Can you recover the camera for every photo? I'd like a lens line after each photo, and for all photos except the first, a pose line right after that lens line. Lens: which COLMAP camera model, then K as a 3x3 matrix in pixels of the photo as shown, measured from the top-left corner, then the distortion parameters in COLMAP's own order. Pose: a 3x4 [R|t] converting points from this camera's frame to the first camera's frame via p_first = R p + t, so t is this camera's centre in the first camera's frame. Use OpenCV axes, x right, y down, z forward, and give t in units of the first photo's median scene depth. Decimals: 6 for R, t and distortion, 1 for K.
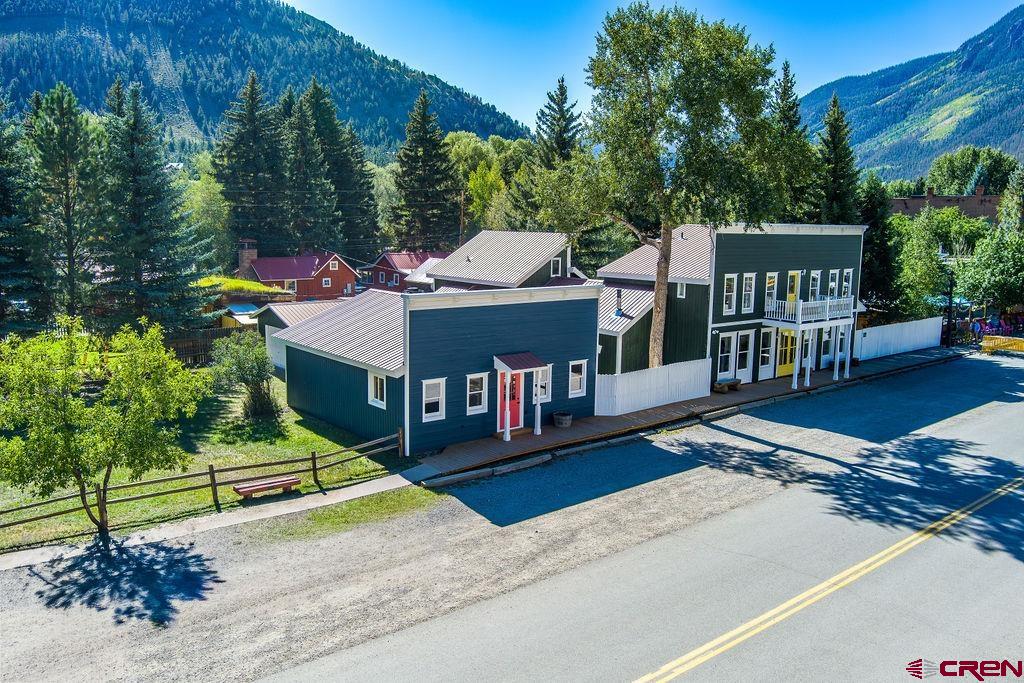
lens RADIAL K [[812.2, 0, 512.0], [0, 812.2, 341.5], [0, 0, 1]] dist [-0.067797, 0.012059]
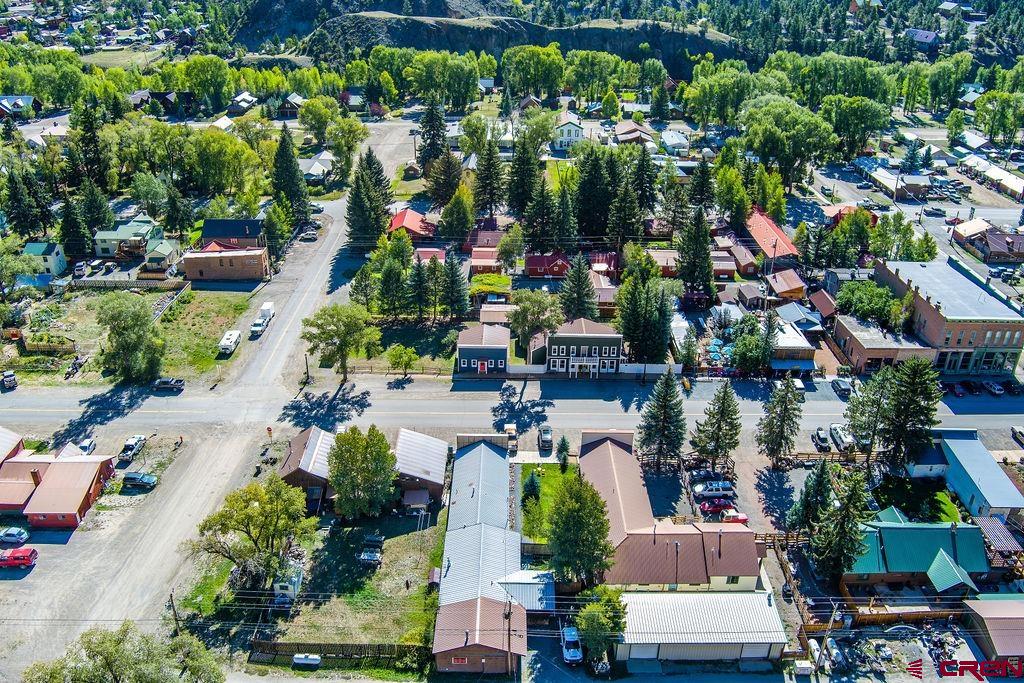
lens RADIAL K [[812.2, 0, 512.0], [0, 812.2, 341.5], [0, 0, 1]] dist [-0.067797, 0.012059]
pose [[0.775325, 0.294507, -0.558692, 2.626335], [-0.093403, 0.928361, 0.359752, -1.709629], [0.624618, -0.226741, 0.747289, -2.339825]]
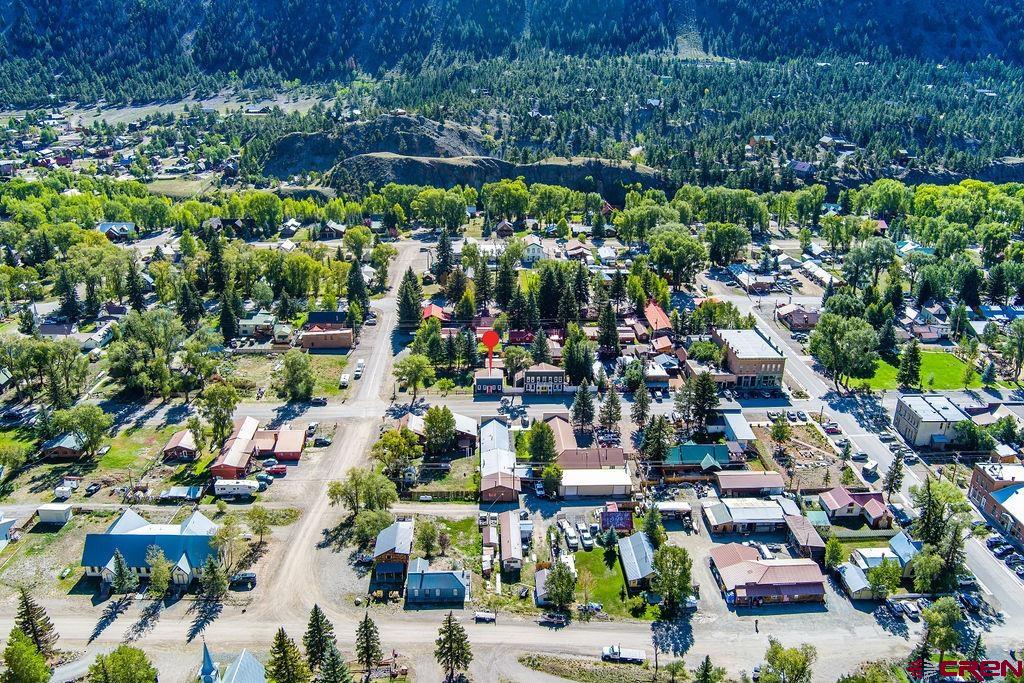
lens RADIAL K [[812.2, 0, 512.0], [0, 812.2, 341.5], [0, 0, 1]] dist [-0.067797, 0.012059]
pose [[0.802141, 0.217413, -0.556148, 4.711322], [-0.088486, 0.964358, 0.249368, -2.498796], [0.590542, -0.150817, 0.792789, -5.469218]]
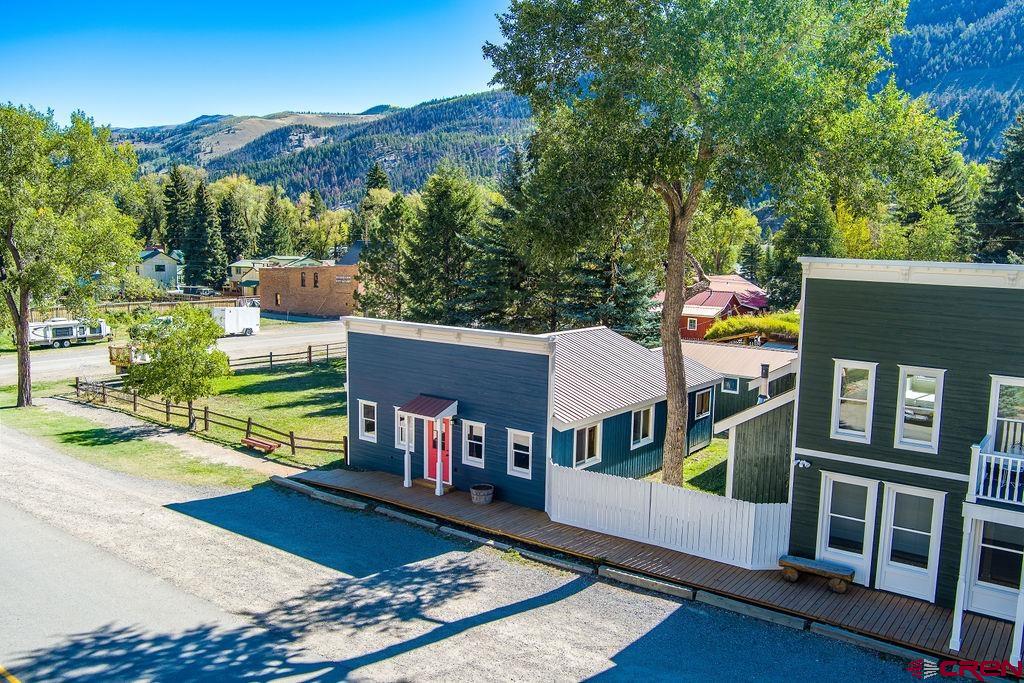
lens RADIAL K [[812.2, 0, 512.0], [0, 812.2, 341.5], [0, 0, 1]] dist [-0.067797, 0.012059]
pose [[0.241028, 0.104665, -0.964858, 0.801067], [-0.162557, 0.984477, 0.066185, -0.107679], [0.956808, 0.140891, 0.254300, 0.773374]]
